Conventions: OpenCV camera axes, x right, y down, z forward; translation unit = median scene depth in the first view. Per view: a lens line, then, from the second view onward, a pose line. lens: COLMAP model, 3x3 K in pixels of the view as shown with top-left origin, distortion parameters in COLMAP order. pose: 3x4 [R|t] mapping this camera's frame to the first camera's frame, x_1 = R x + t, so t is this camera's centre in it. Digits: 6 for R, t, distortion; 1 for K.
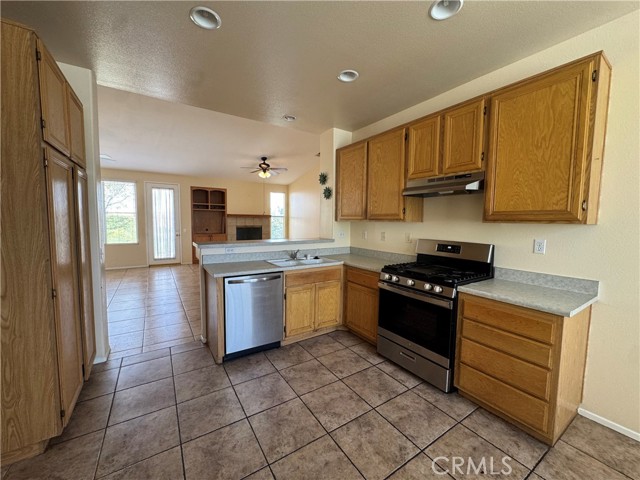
lens RADIAL K [[256.2, 0, 319.9], [0, 256.2, 240.6], [0, 0, 1]] dist [-0.001347, -0.000188]
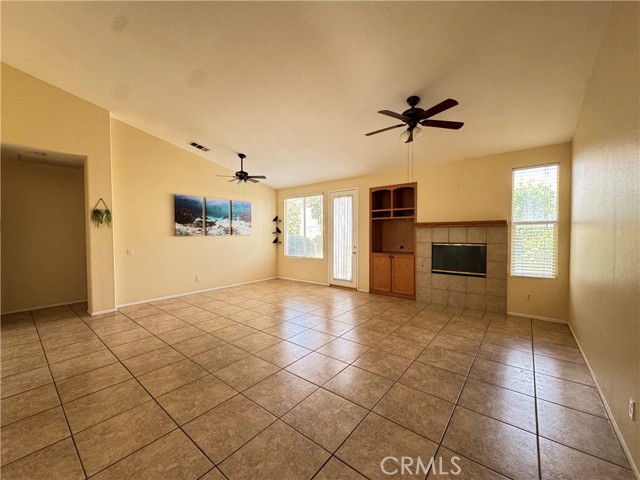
lens RADIAL K [[256.2, 0, 319.4], [0, 256.2, 240.2], [0, 0, 1]] dist [-0.001347, -0.000188]
pose [[0.310724, 0.019654, -0.950297, 0.154826], [-0.059771, 0.998212, 0.001102, -0.052044], [0.948619, 0.056458, 0.311343, 0.624029]]
